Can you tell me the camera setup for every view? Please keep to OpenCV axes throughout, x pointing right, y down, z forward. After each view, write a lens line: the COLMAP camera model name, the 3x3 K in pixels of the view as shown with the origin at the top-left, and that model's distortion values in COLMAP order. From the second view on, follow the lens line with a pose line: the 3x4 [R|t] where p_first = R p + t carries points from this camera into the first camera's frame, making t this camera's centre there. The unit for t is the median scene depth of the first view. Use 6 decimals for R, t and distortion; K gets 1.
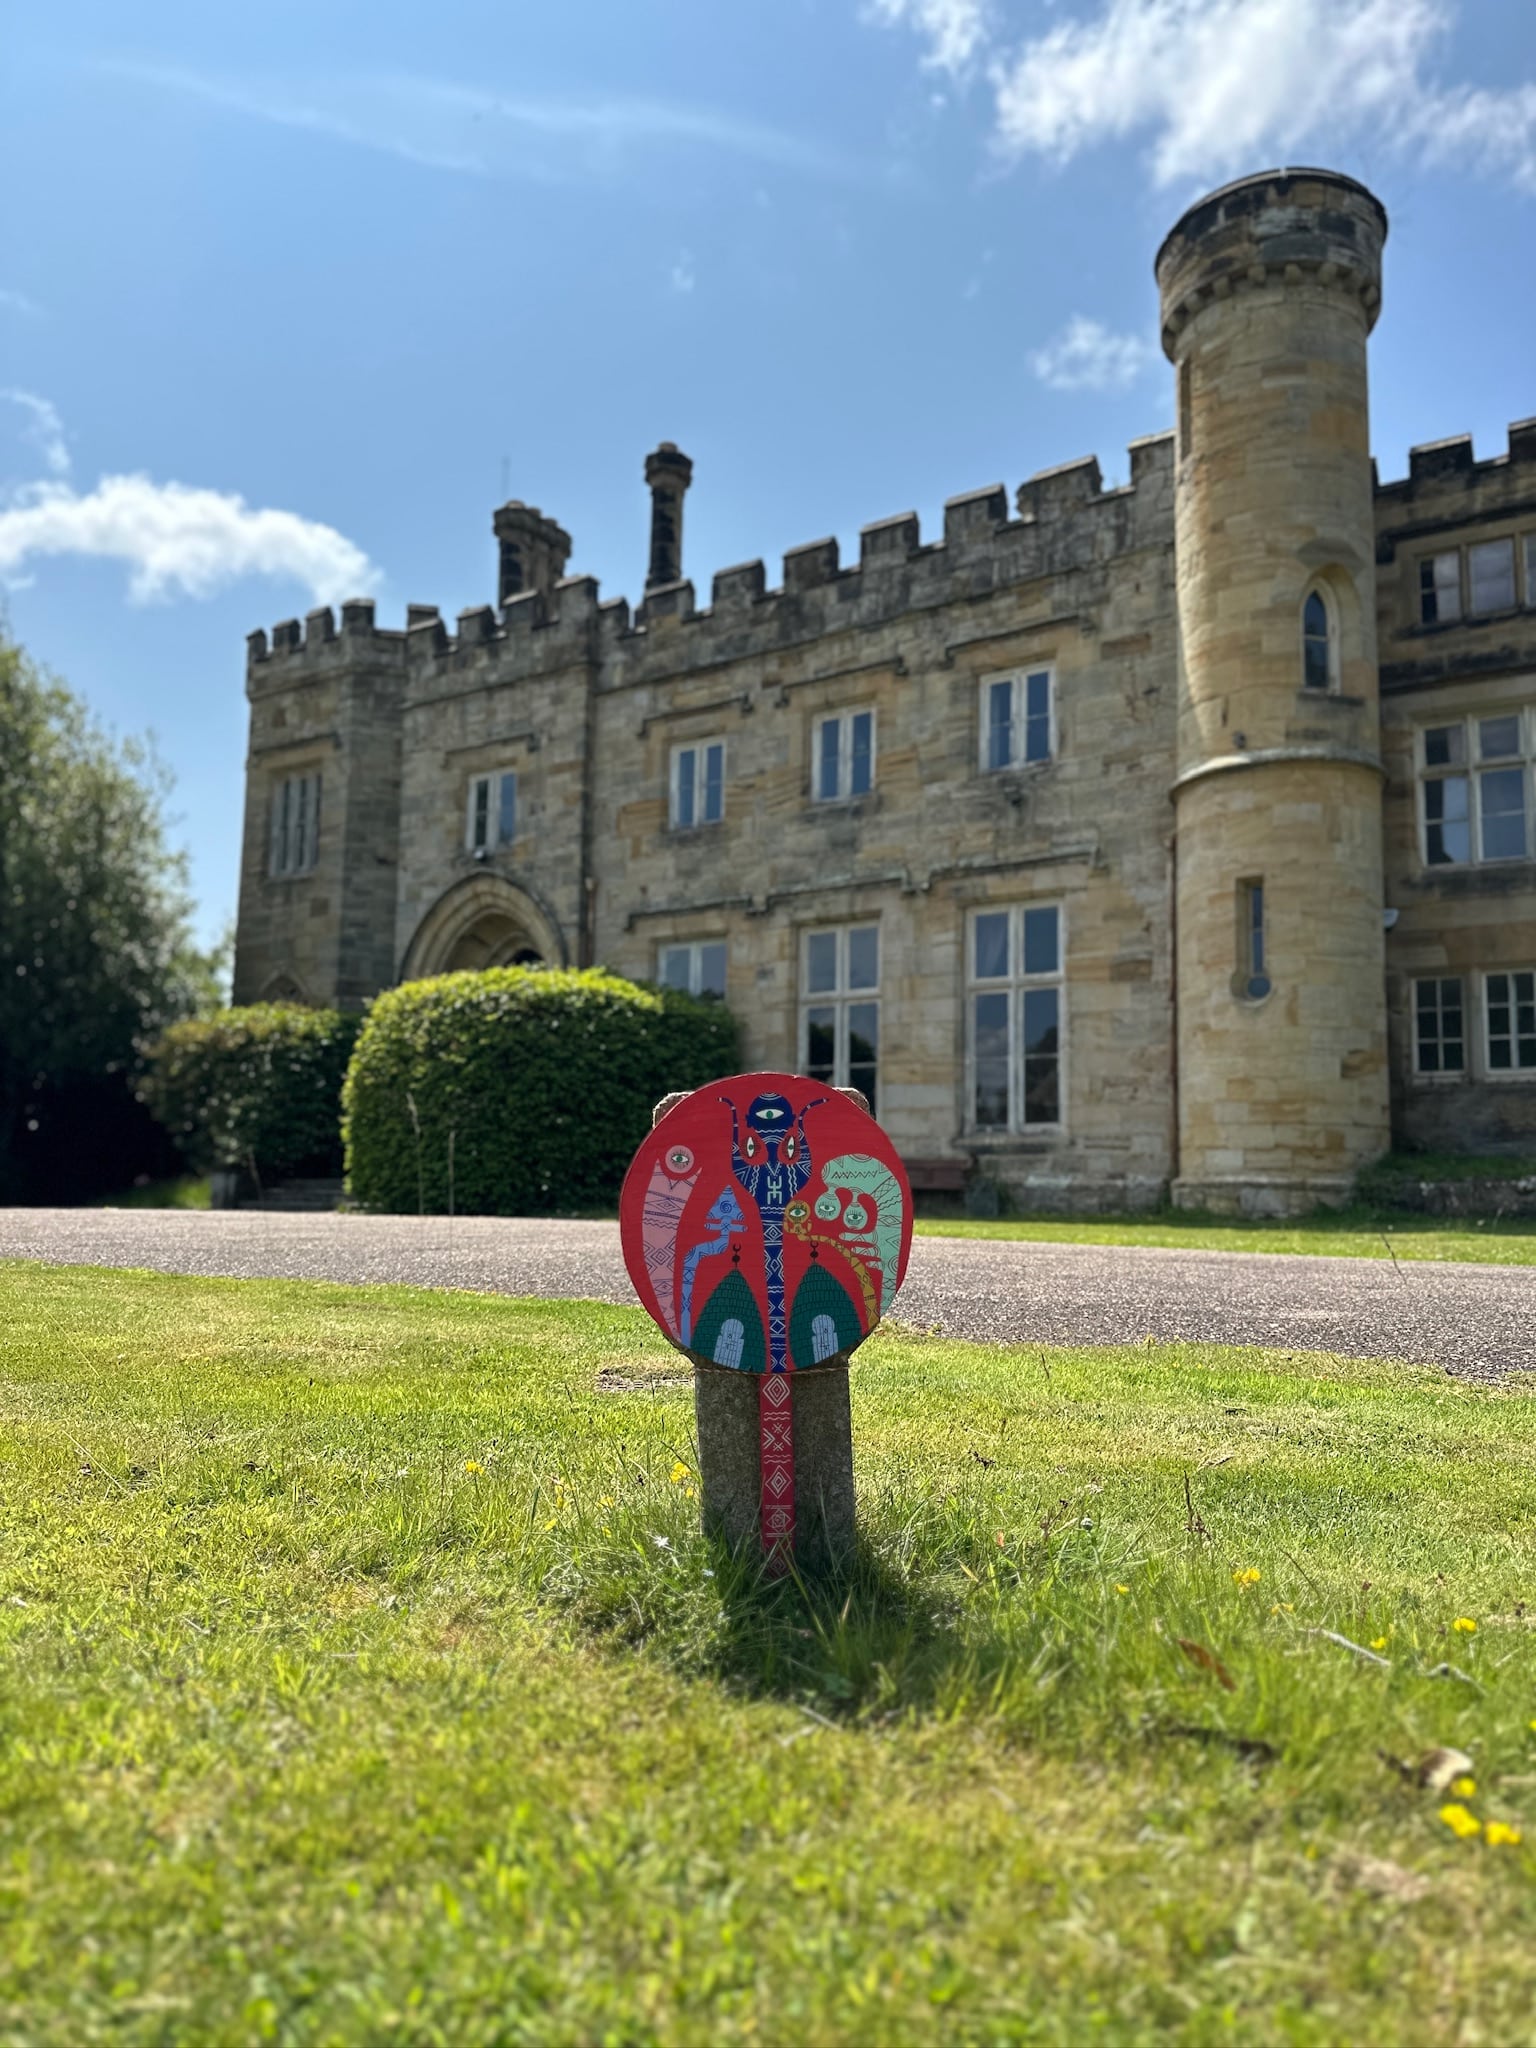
lens RADIAL K [[1468.0, 0, 768.0], [0, 1468.0, 1024.0], [0, 0, 1]] dist [0.215157, -0.440528]
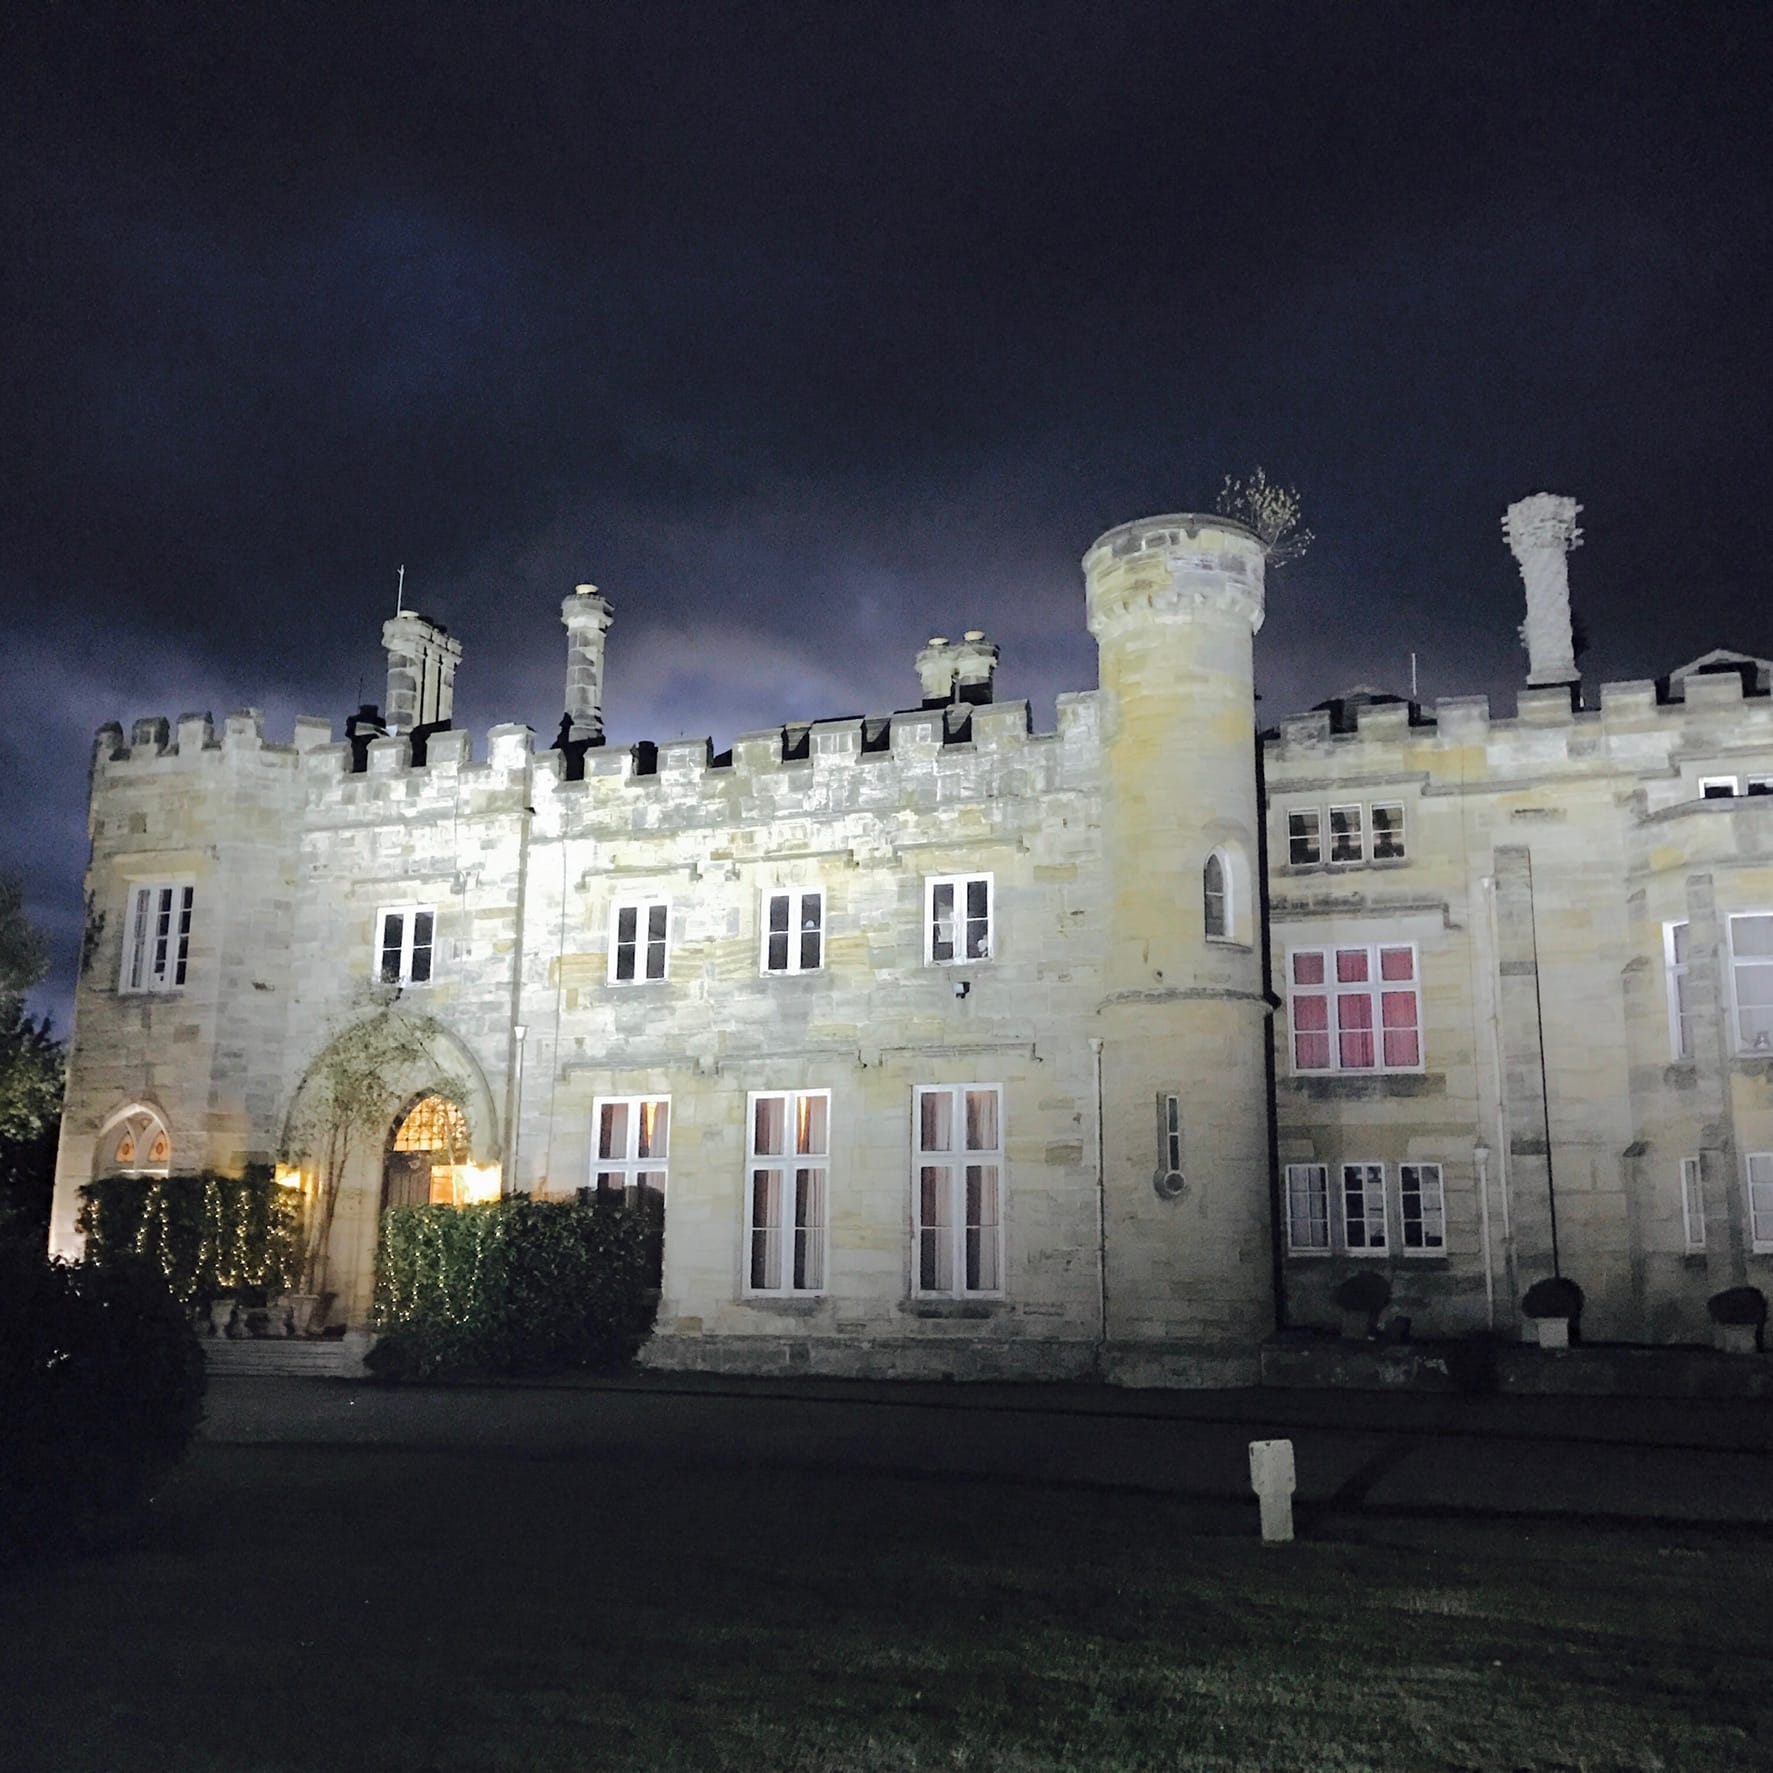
lens RADIAL K [[1784.9, 0, 886.5], [0, 1784.9, 886.5], [0, 0, 1]] dist [0.062910, -0.008134]
pose [[0.980244, 0.045290, 0.192538, -0.136793], [-0.020693, 0.991572, -0.127894, -0.050968], [-0.196708, 0.121383, 0.972919, -0.285177]]
